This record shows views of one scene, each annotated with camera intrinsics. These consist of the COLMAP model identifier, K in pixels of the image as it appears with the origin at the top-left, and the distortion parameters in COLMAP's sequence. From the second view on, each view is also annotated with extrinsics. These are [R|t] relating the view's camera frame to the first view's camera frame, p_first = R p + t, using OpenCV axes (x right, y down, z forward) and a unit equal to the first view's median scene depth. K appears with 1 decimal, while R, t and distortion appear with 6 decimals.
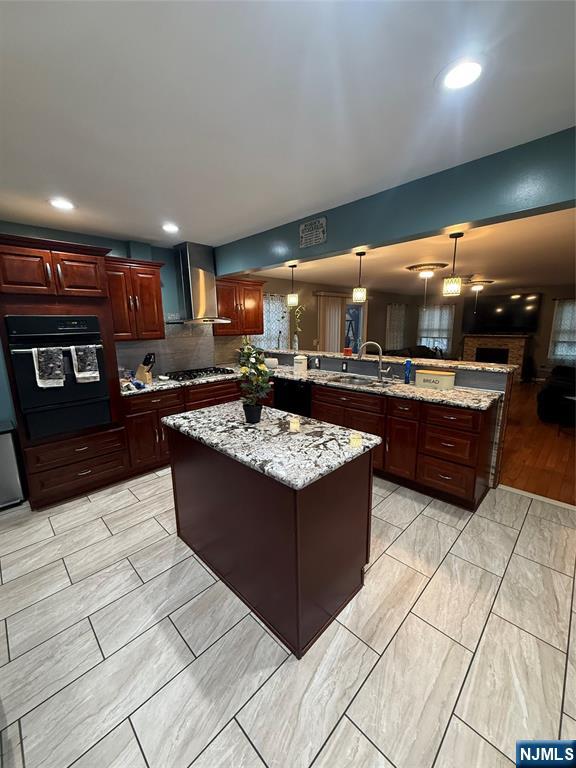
lens RADIAL K [[305.8, 0, 288.3], [0, 305.8, 381.8], [0, 0, 1]] dist [-0.001843, 0.000009]
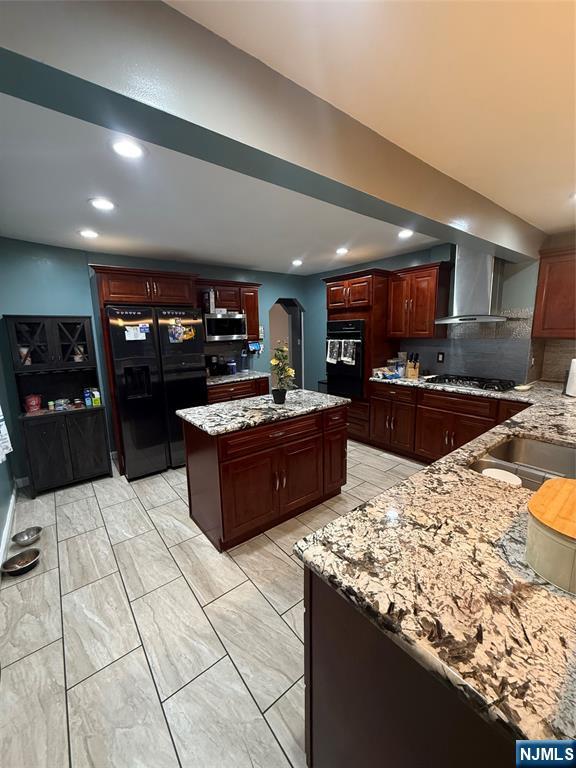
lens RADIAL K [[305.8, 0, 288.3], [0, 305.8, 381.8], [0, 0, 1]] dist [-0.001843, 0.000009]
pose [[-0.121855, 0.182119, -0.975697, 1.010471], [-0.160784, 0.966417, 0.200467, -0.199542], [0.979439, 0.181304, -0.088481, 1.015309]]
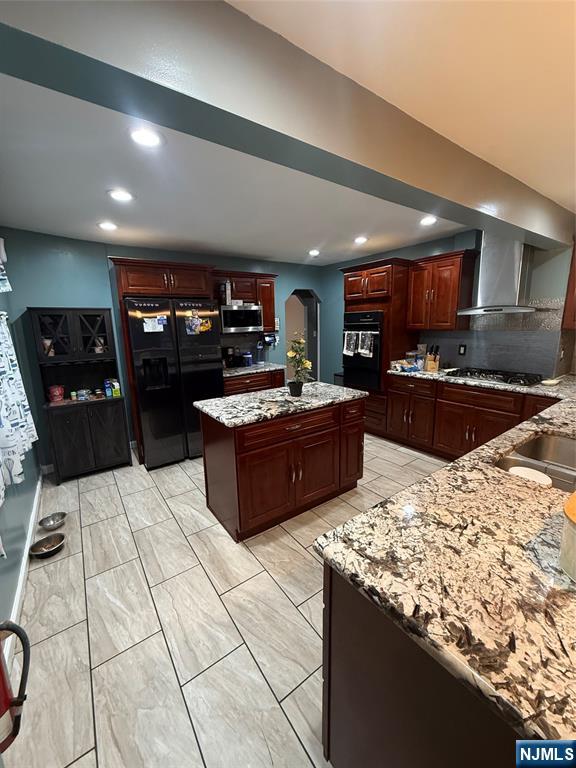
lens RADIAL K [[305.8, 0, 288.3], [0, 305.8, 381.8], [0, 0, 1]] dist [-0.001843, 0.000009]
pose [[-0.168894, 0.206693, -0.963718, 1.000663], [-0.157467, 0.959547, 0.233395, -0.197629], [0.972974, 0.191173, -0.129515, 1.005665]]
